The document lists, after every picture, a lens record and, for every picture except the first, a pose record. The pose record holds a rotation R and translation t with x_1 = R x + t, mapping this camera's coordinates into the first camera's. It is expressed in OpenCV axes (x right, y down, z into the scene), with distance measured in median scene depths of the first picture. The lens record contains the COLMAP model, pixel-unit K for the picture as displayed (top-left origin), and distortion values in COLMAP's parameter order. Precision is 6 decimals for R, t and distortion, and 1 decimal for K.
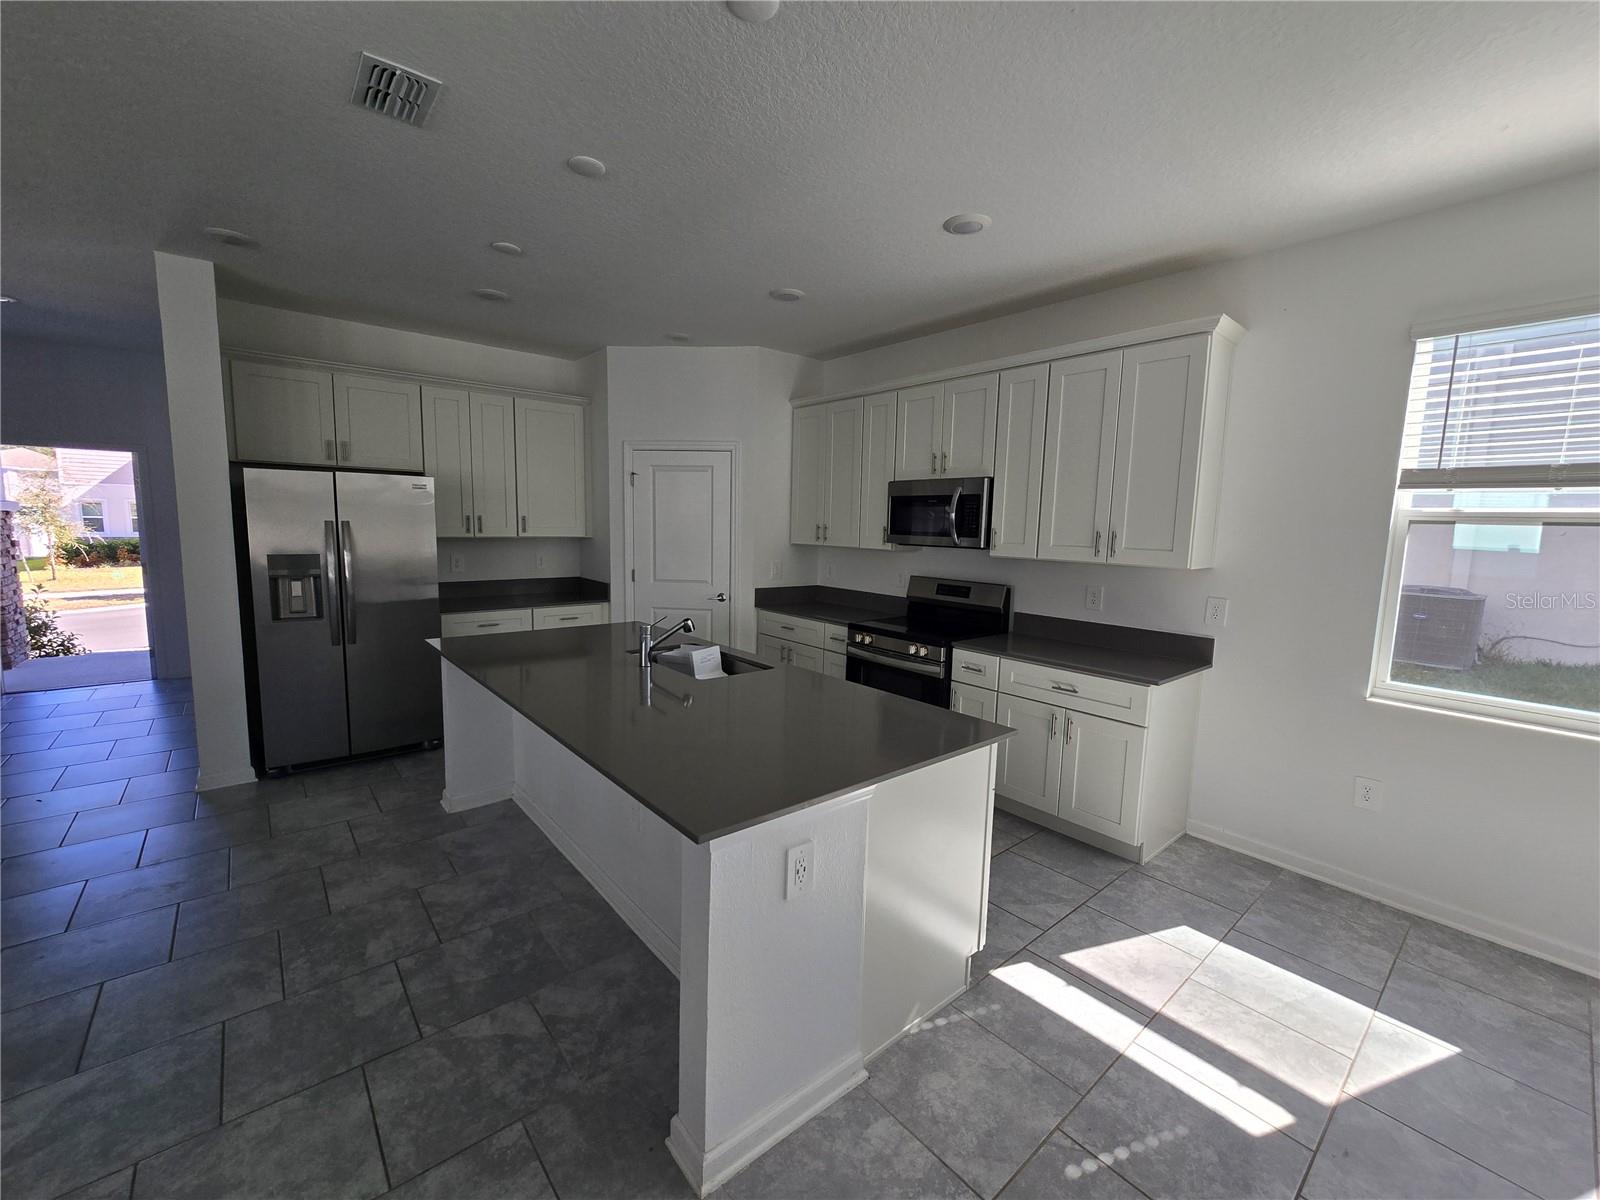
lens RADIAL K [[650.8, 0, 807.0], [0, 650.8, 595.7], [0, 0, 1]] dist [-0.006475, -0.000190]
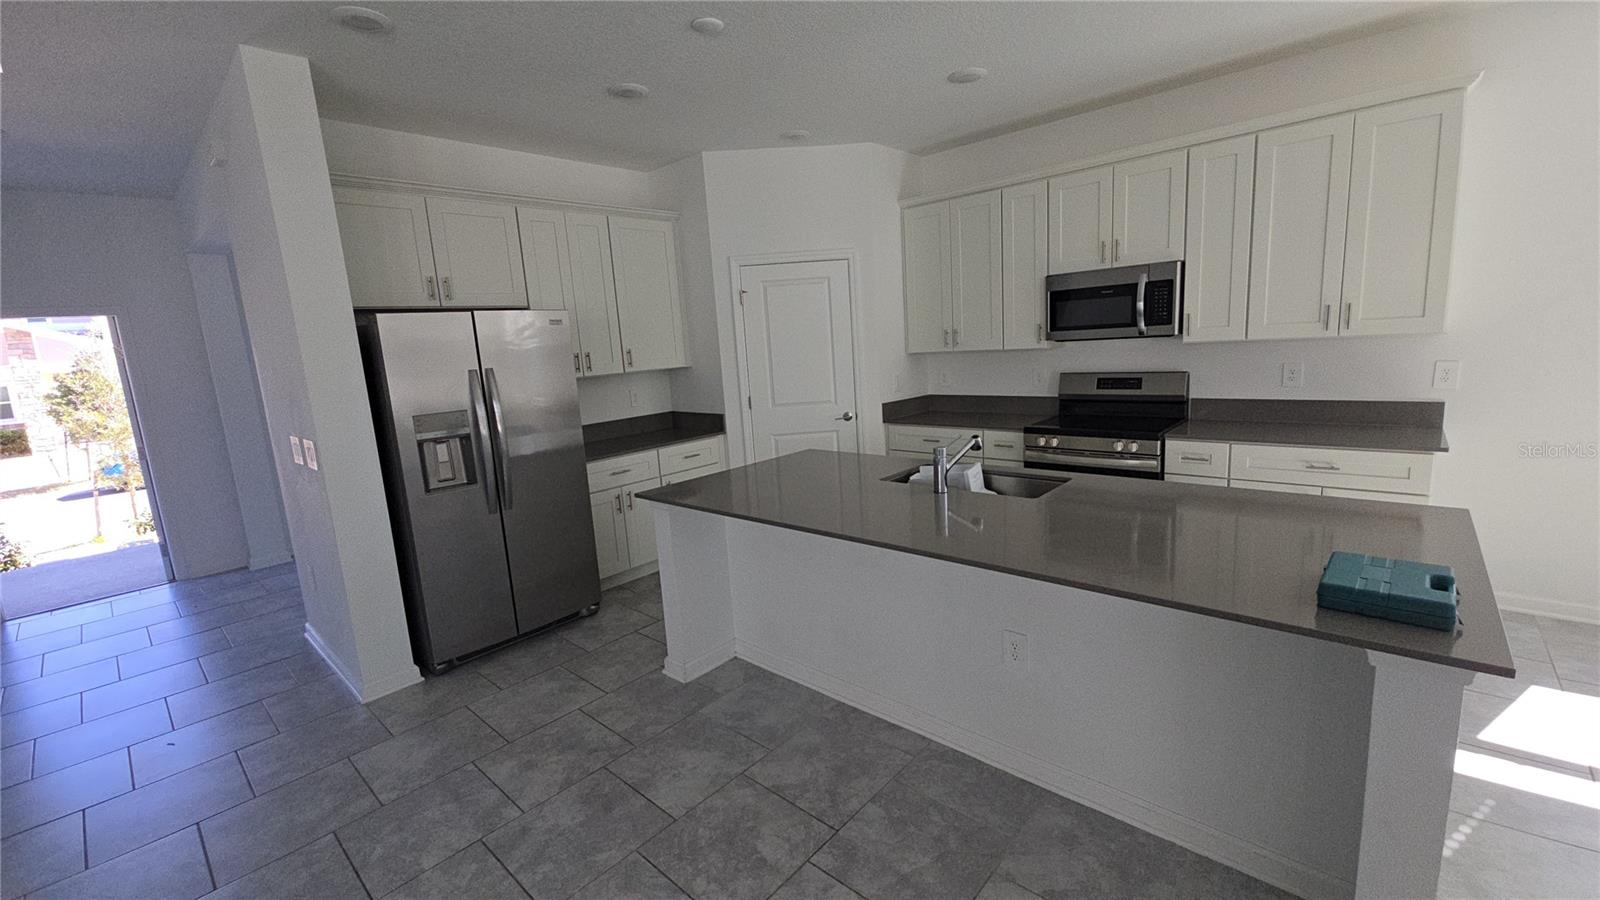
lens RADIAL K [[643.9, 0, 807.3], [0, 643.9, 444.6], [0, 0, 1]] dist [0.002502, -0.004207]
pose [[0.987961, -0.106776, 0.111943, -0.391453], [0.101047, 0.993323, 0.055672, -0.019653], [-0.117140, -0.043690, 0.992154, 0.101289]]
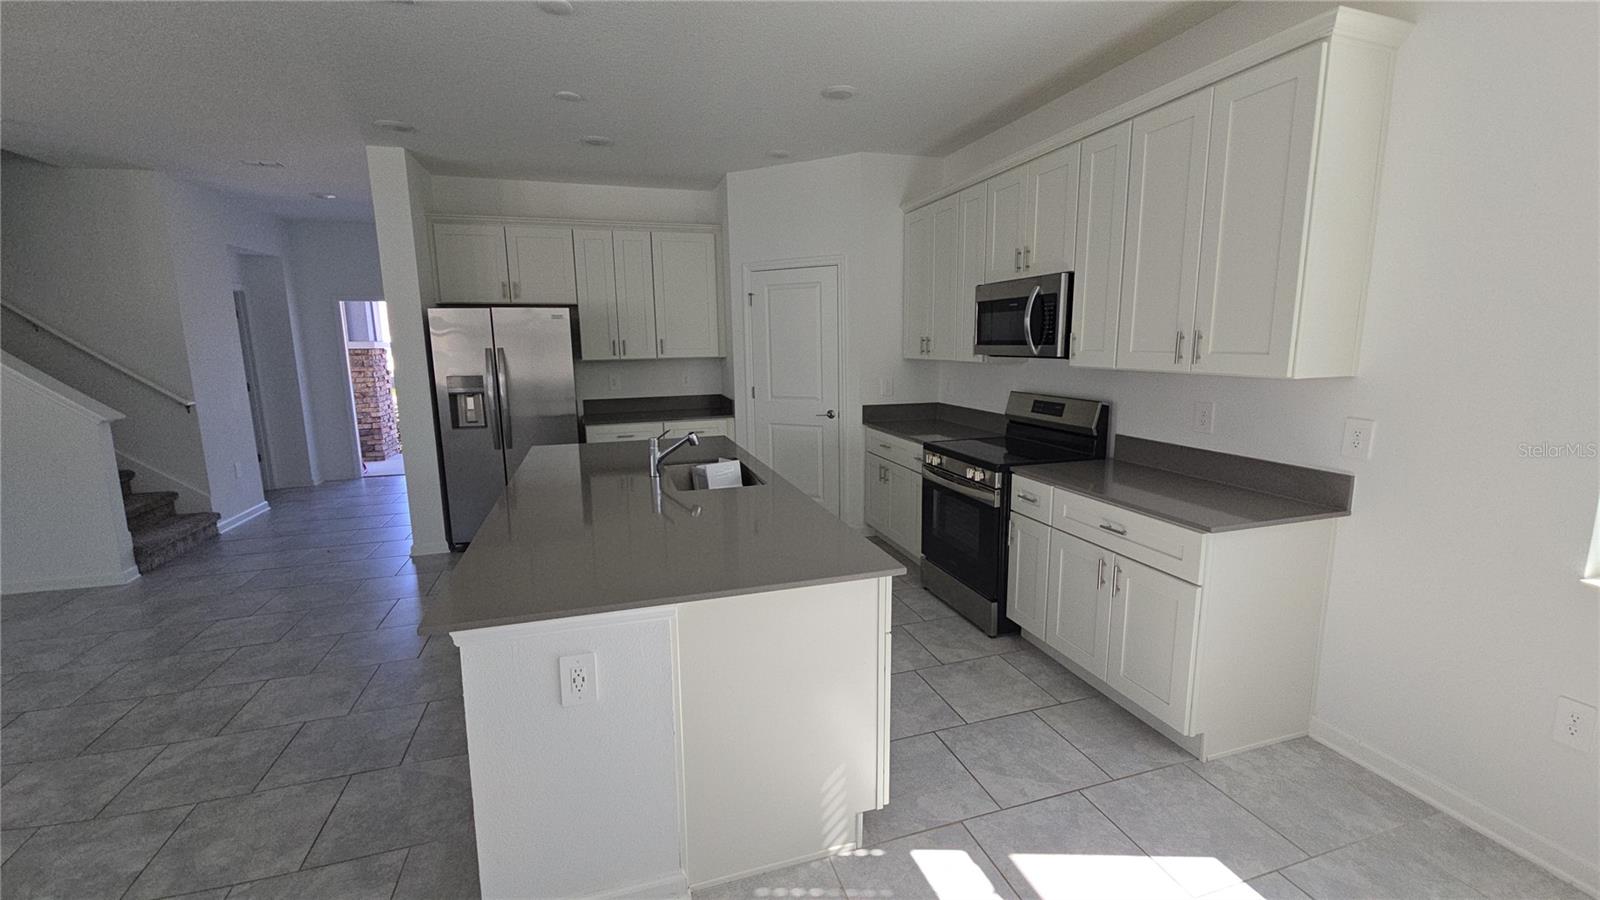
lens RADIAL K [[643.9, 0, 807.3], [0, 643.9, 444.6], [0, 0, 1]] dist [0.002502, -0.004207]
pose [[0.921888, 0.027455, -0.386484, 0.287808], [-0.009577, 0.998796, 0.048109, 0.002630], [0.387339, -0.040650, 0.921041, 0.096223]]
